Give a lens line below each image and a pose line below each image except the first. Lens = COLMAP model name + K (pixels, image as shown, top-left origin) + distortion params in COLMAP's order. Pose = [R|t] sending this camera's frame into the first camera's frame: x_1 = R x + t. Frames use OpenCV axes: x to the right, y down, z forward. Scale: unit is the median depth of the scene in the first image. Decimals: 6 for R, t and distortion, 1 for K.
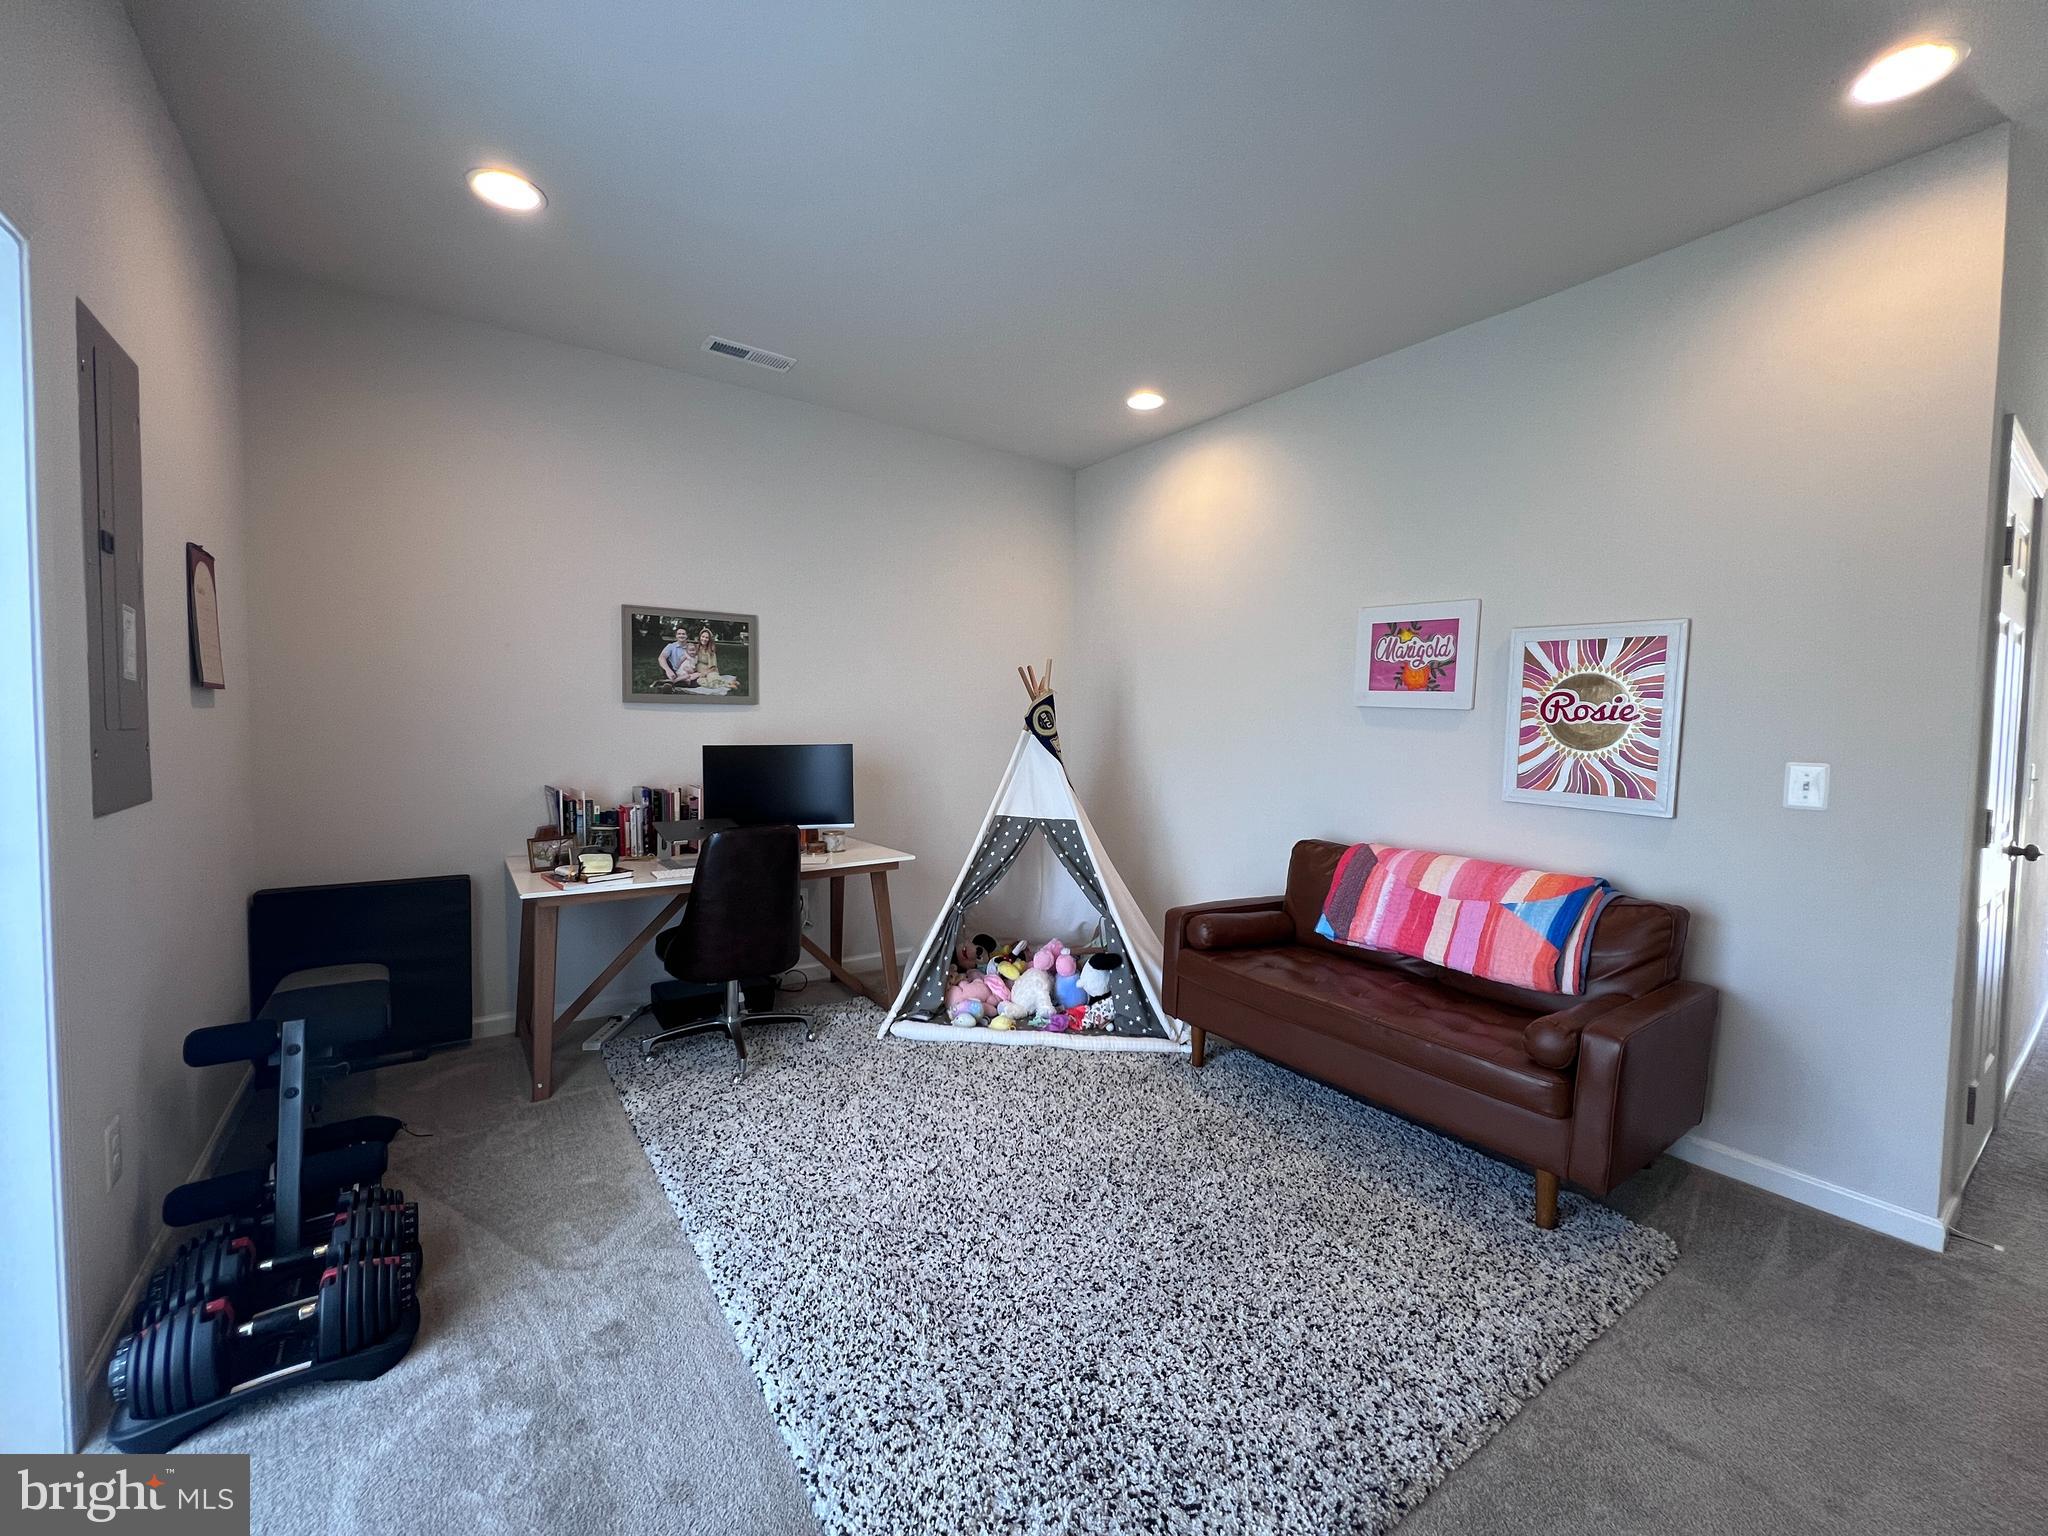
lens RADIAL K [[823.8, 0, 1019.2], [0, 823.8, 760.5], [0, 0, 1]] dist [-0.000924, 0.000157]
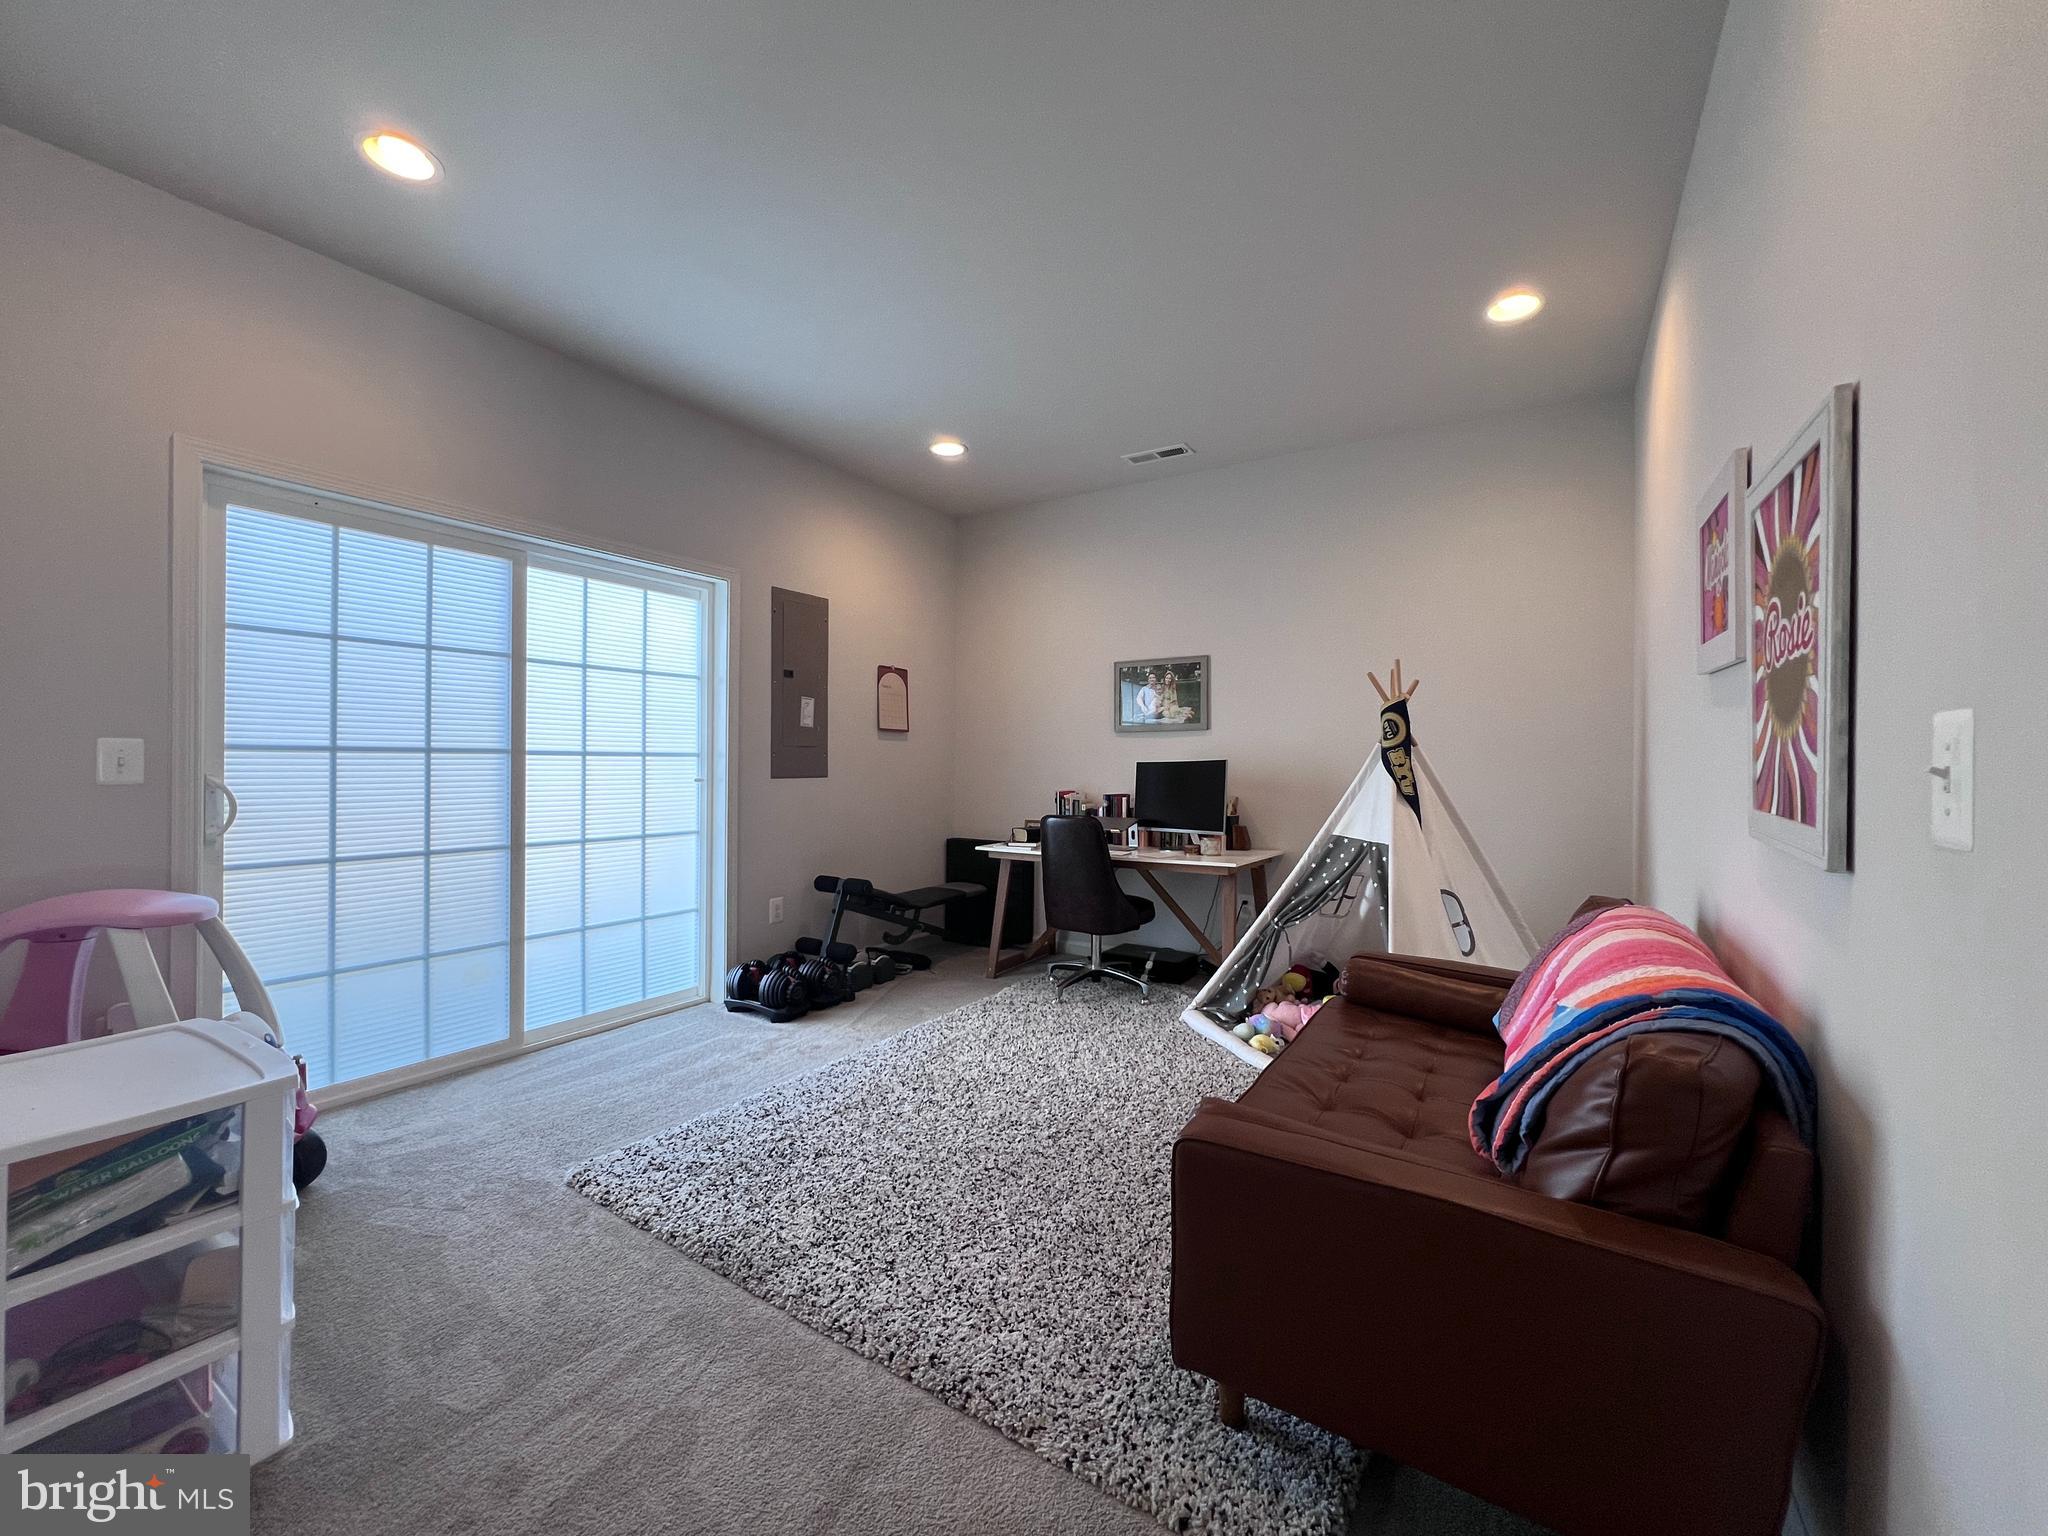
lens RADIAL K [[823.8, 0, 1019.2], [0, 823.8, 760.5], [0, 0, 1]] dist [-0.000924, 0.000157]
pose [[0.373659, -0.017018, -0.927410, 0.742488], [-0.043102, 0.998433, -0.035687, 0.033131], [0.926564, 0.053308, 0.372340, 0.340624]]
